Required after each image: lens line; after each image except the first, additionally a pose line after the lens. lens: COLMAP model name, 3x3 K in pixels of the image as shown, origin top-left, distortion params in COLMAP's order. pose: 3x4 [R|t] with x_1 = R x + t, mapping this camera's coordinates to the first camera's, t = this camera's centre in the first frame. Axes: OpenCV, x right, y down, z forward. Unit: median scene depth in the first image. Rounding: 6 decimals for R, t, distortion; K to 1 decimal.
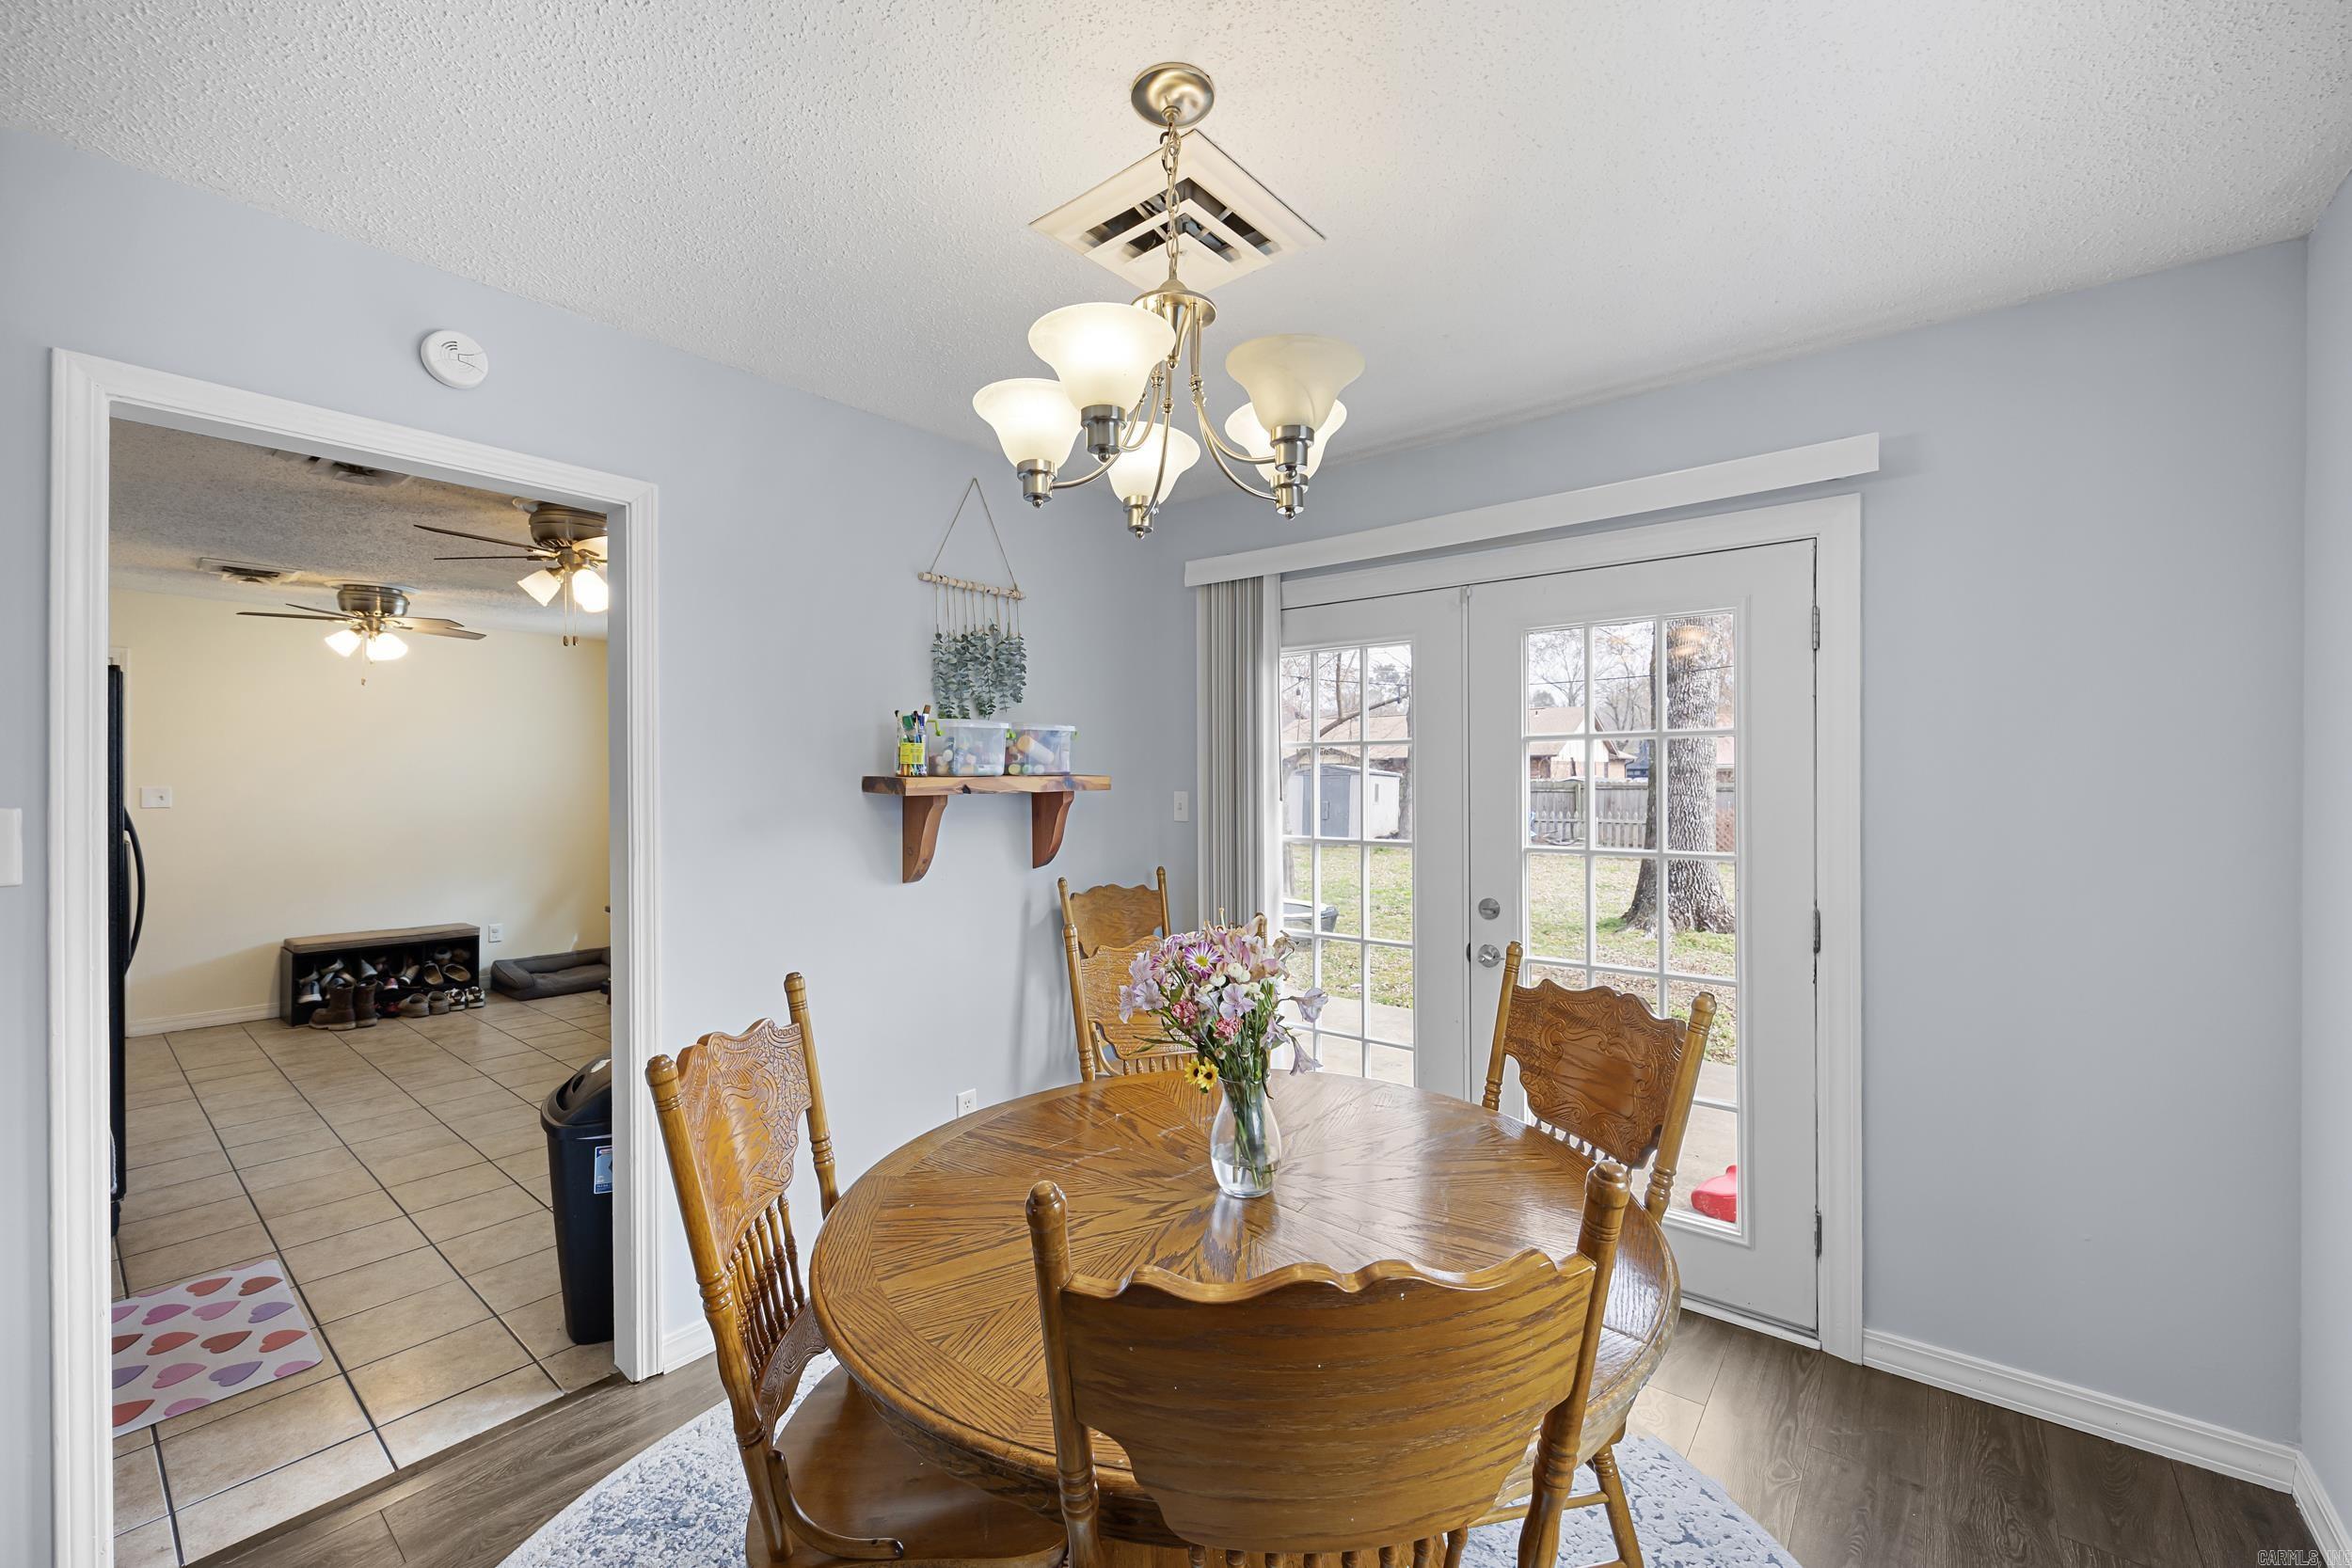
lens RADIAL K [[951.0, 0, 1173.8], [0, 951.0, 782.0], [0, 0, 1]] dist [0.001938, 0.000666]
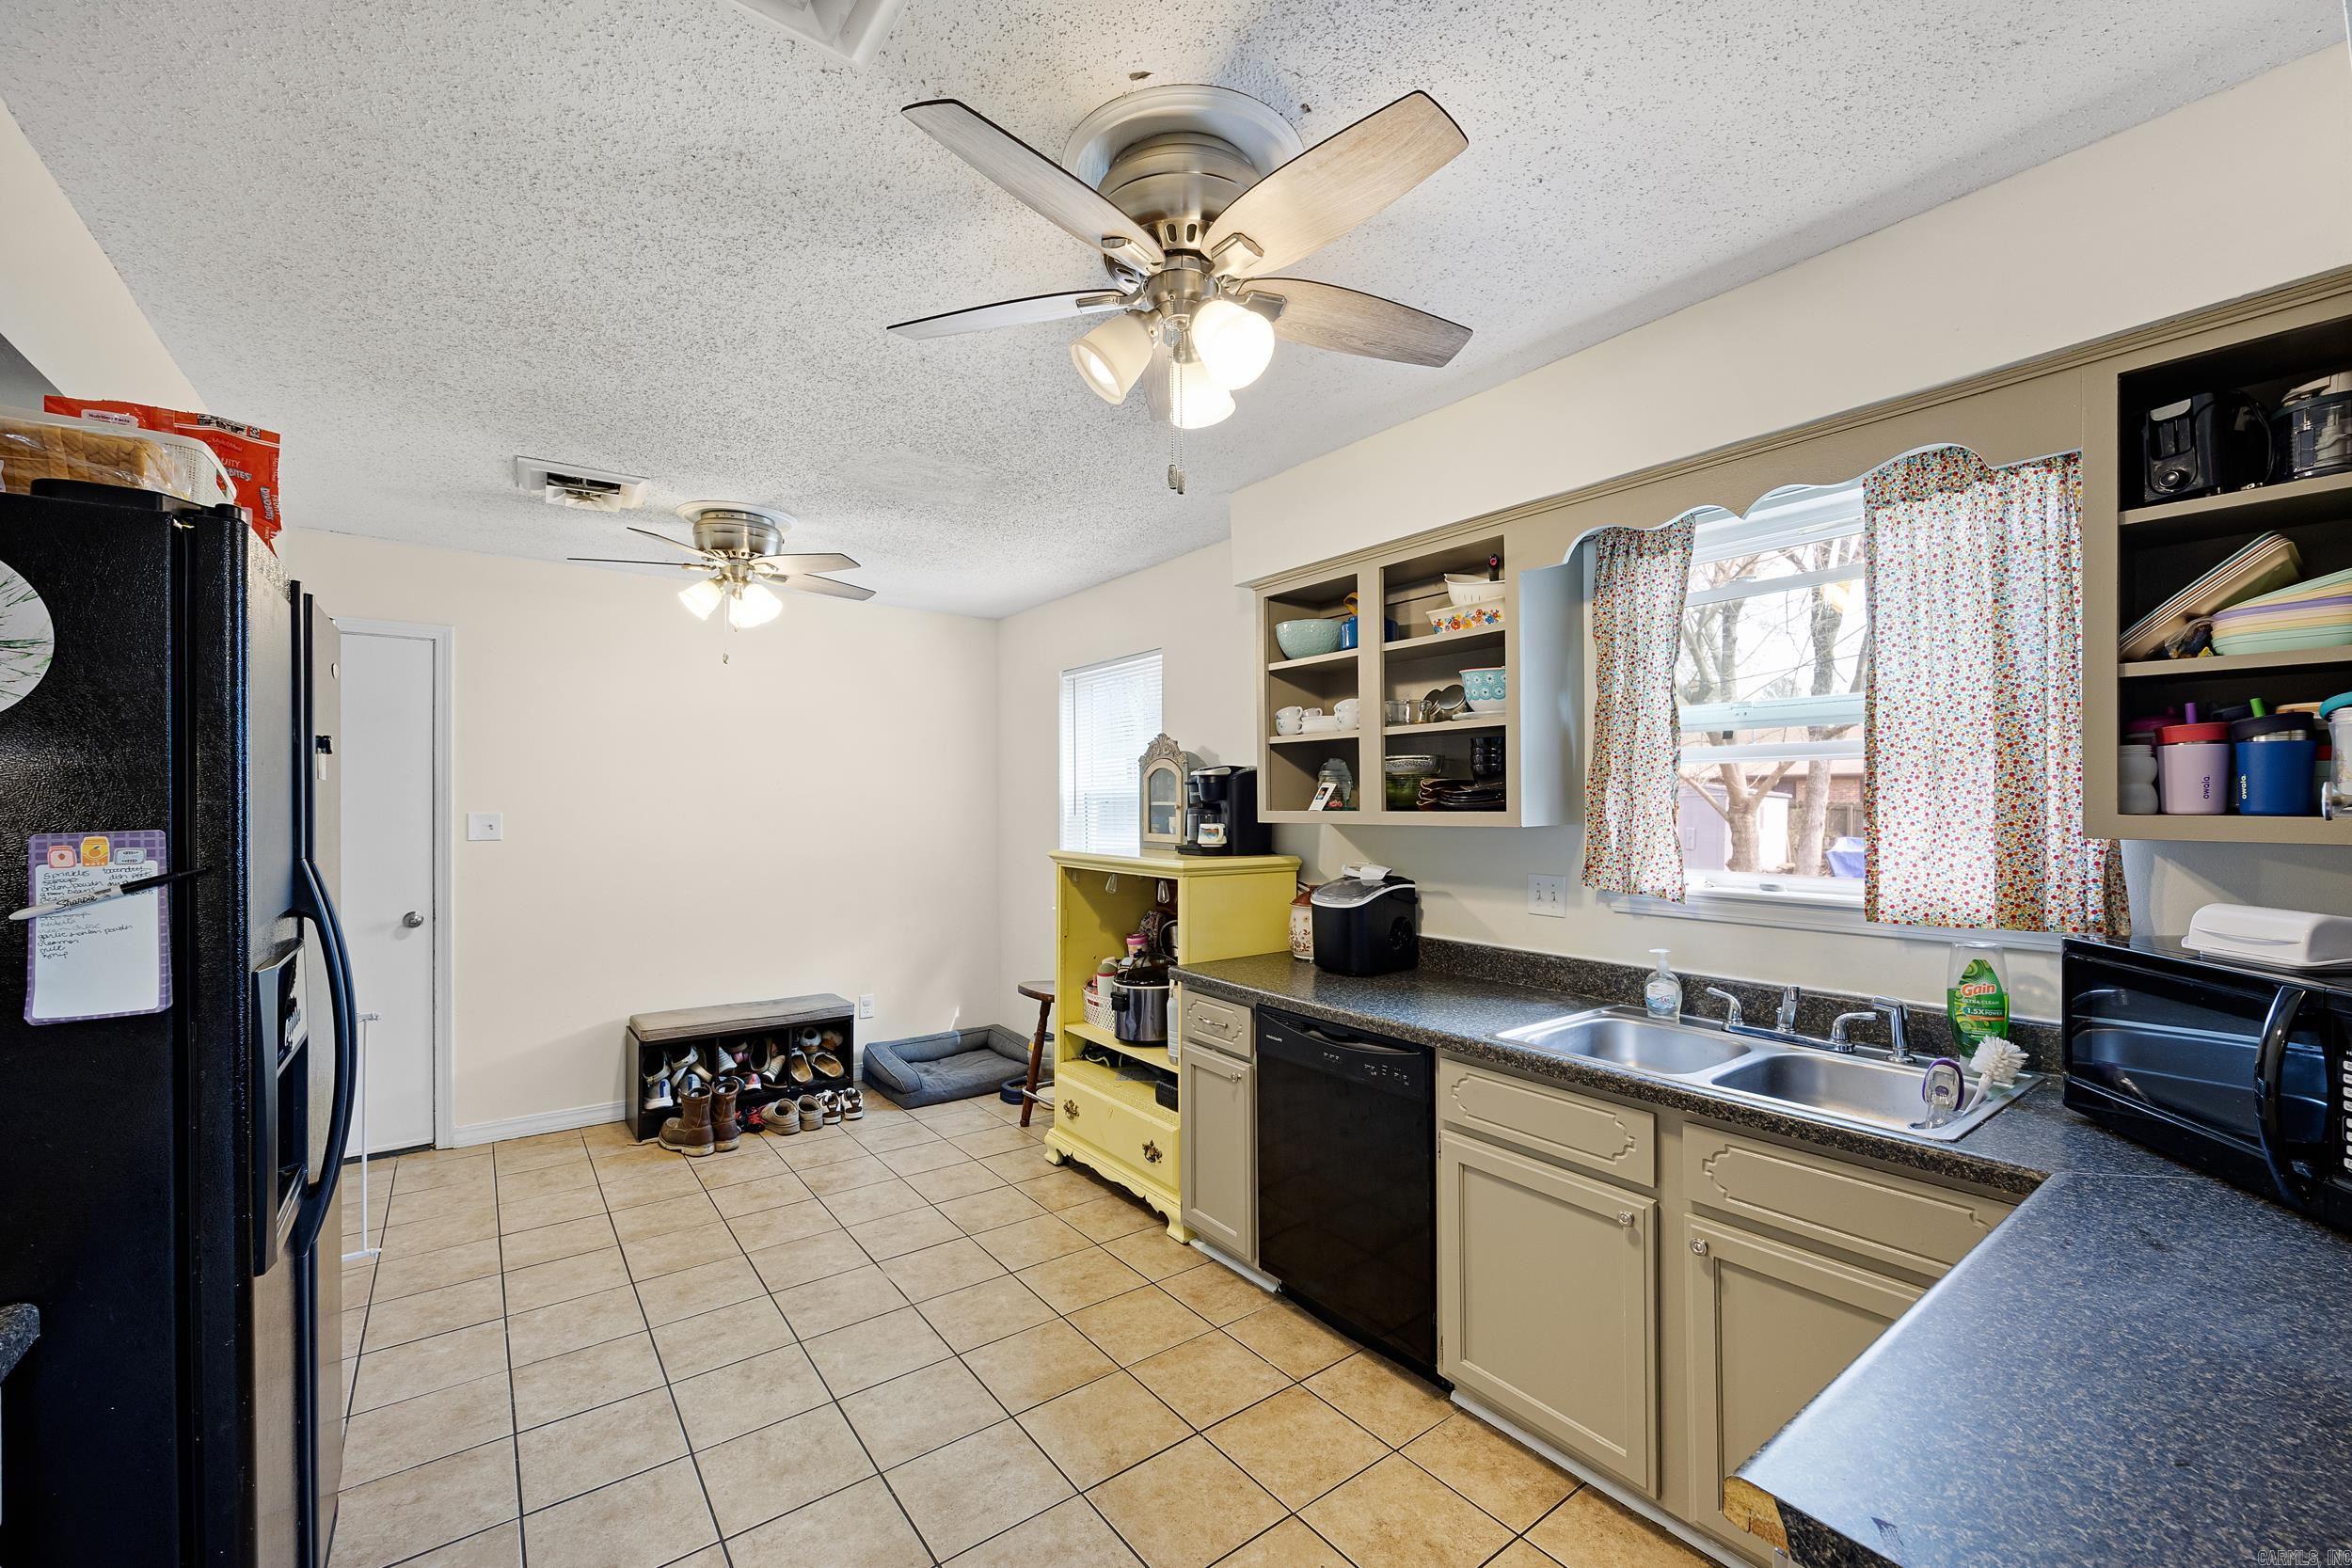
lens RADIAL K [[951.0, 0, 1179.4], [0, 951.0, 799.0], [0, 0, 1]] dist [0.001938, 0.000666]
pose [[0.971840, -0.005666, -0.235575, -0.338527], [0.003460, 0.999946, -0.009778, 0.003819], [0.235618, 0.008688, 0.971807, 0.375003]]
